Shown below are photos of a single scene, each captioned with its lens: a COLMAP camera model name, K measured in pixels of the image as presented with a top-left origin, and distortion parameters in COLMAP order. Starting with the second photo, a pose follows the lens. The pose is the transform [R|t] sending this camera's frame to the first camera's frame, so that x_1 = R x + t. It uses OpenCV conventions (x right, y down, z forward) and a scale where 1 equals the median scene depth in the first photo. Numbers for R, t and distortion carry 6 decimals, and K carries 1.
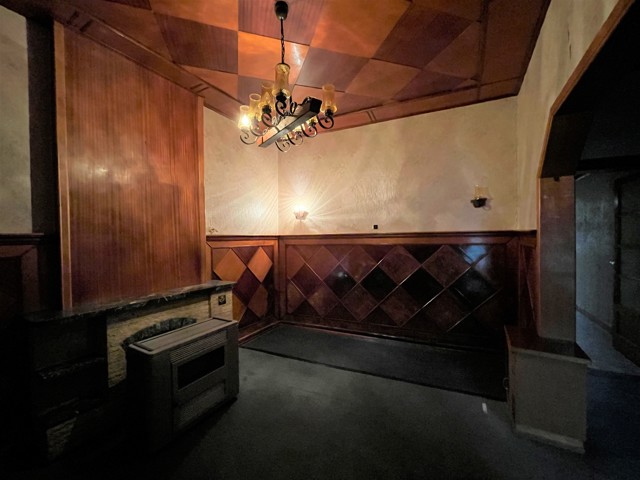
lens RADIAL K [[258.6, 0, 319.4], [0, 258.6, 241.4], [0, 0, 1]] dist [-0.002573, 0.000227]
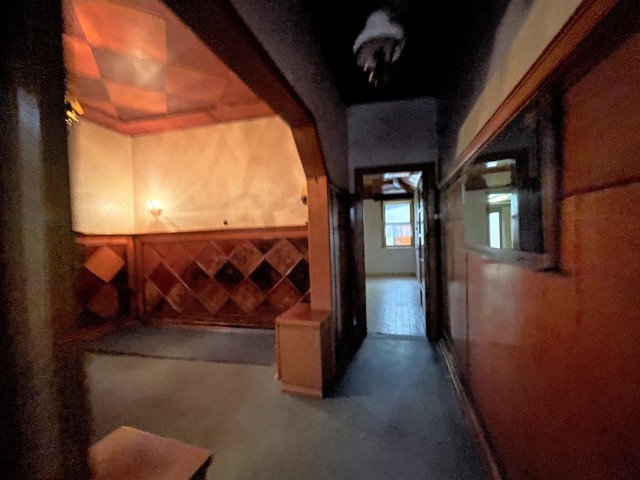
lens RADIAL K [[258.6, 0, 319.4], [0, 258.6, 241.4], [0, 0, 1]] dist [-0.002573, 0.000227]
pose [[0.976774, -0.030956, 0.212024, 0.353079], [0.029697, 0.999517, 0.009122, 0.020883], [-0.212204, -0.002614, 0.977222, -0.108517]]
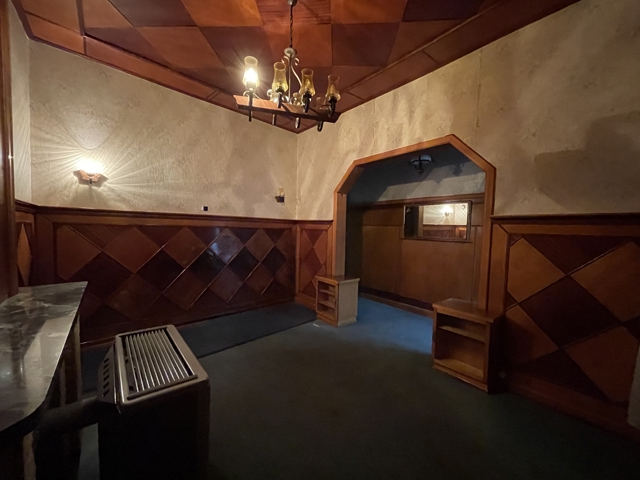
lens RADIAL K [[260.4, 0, 320.0], [0, 260.4, 240.0], [0, 0, 1]] dist [0.026638, 0.000080]
pose [[0.361138, -0.020092, 0.932296, -0.536388], [-0.016269, 0.999480, 0.027842, 0.027034], [-0.932370, -0.025222, 0.360623, 0.225443]]
